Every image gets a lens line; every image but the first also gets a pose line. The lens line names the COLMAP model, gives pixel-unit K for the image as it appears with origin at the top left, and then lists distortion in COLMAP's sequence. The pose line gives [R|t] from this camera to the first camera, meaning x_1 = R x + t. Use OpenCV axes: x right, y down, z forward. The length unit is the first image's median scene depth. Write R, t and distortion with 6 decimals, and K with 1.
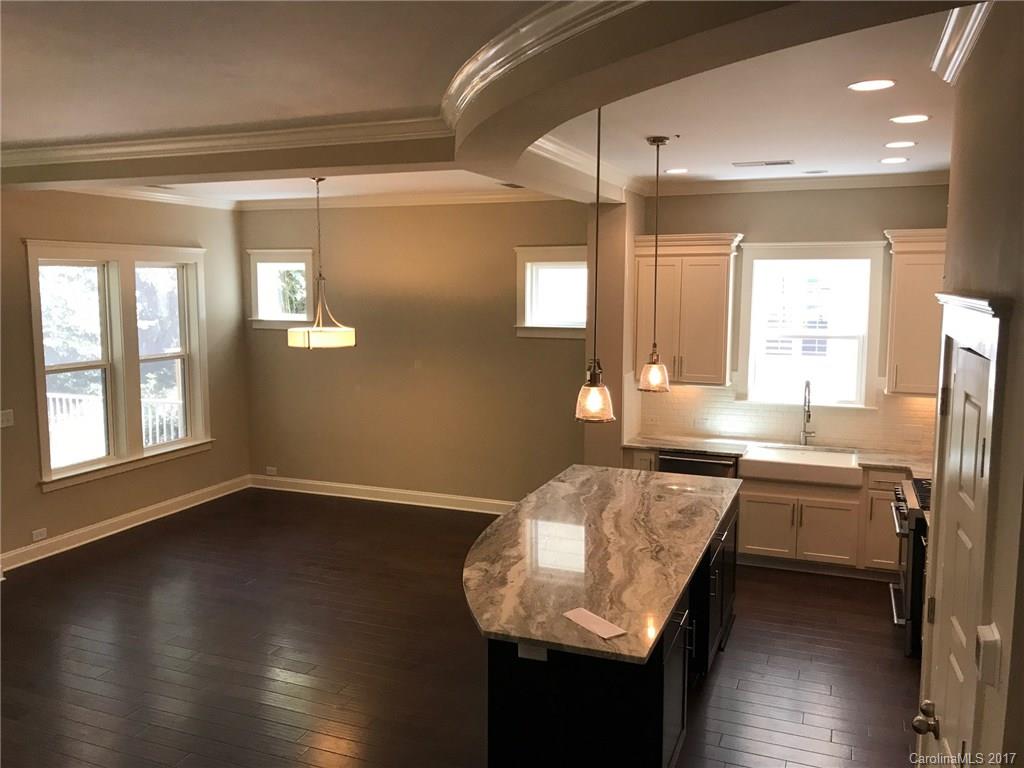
lens RADIAL K [[847.7, 0, 510.0], [0, 847.7, 382.1], [0, 0, 1]] dist [0.033539, -0.036193]
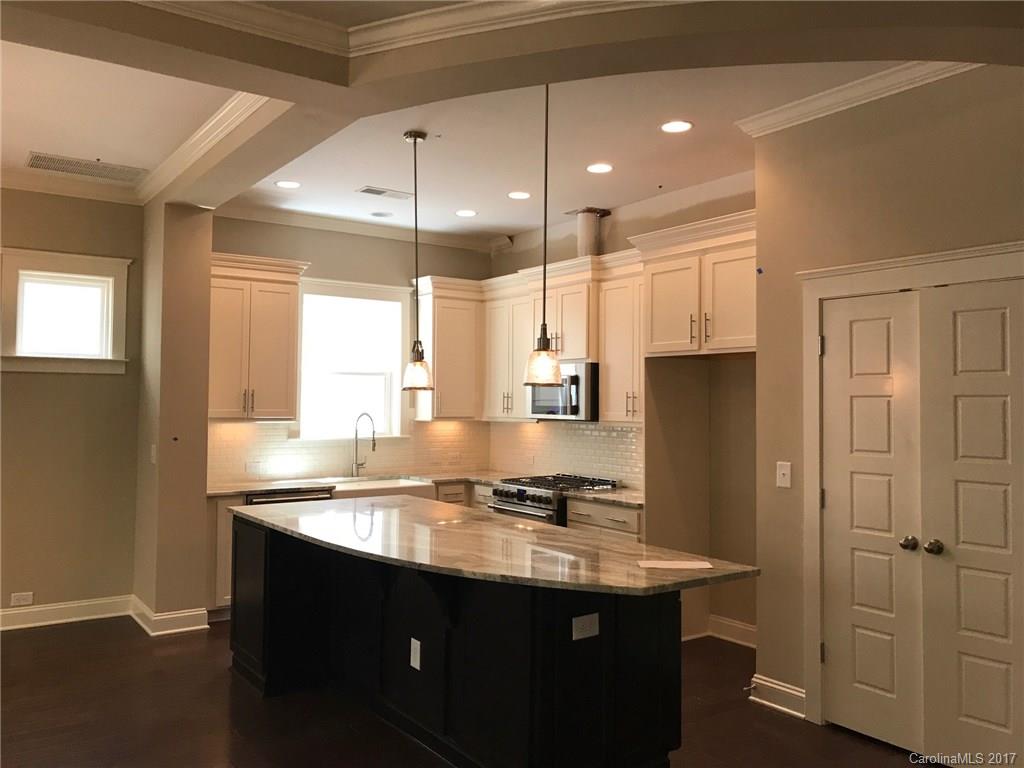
lens RADIAL K [[847.7, 0, 514.1], [0, 847.7, 375.6], [0, 0, 1]] dist [0.033539, -0.036193]
pose [[0.535010, 0.028509, 0.844365, -0.381124], [0.092836, 0.991394, -0.092297, 0.059152], [-0.839730, 0.127768, 0.527759, 0.259837]]
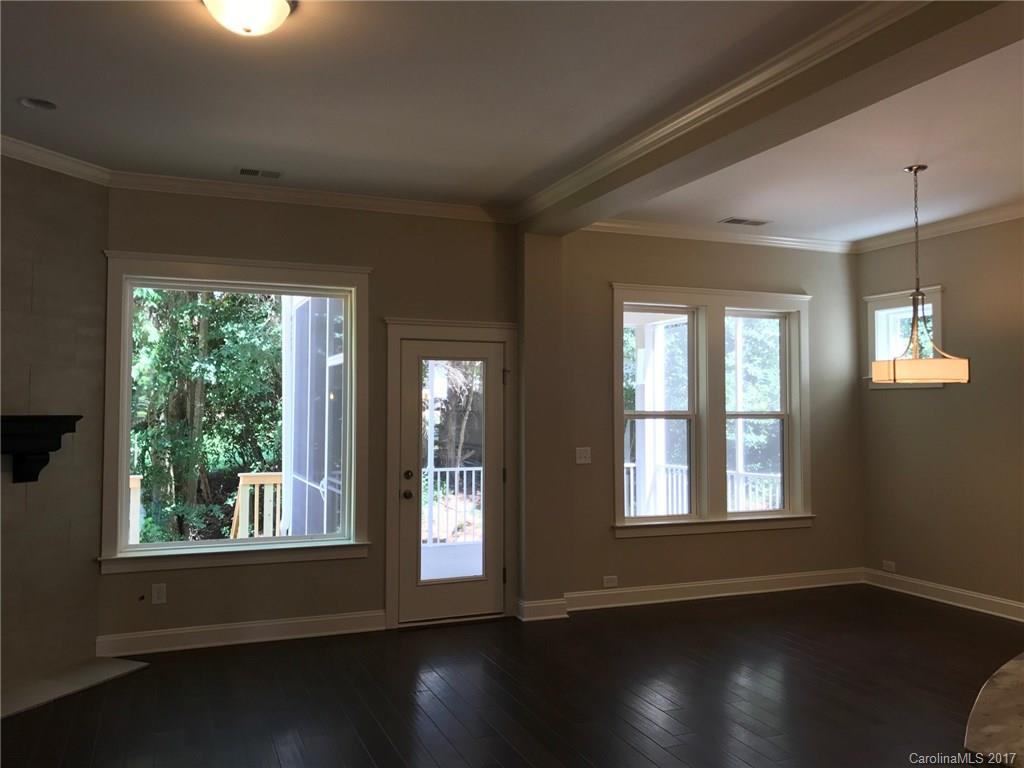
lens RADIAL K [[847.7, 0, 507.5], [0, 847.7, 368.2], [0, 0, 1]] dist [0.033539, -0.036193]
pose [[0.698333, -0.036192, -0.714857, 0.059110], [-0.086503, 0.987133, -0.134481, 0.071507], [0.710527, 0.155750, 0.686217, 0.196375]]
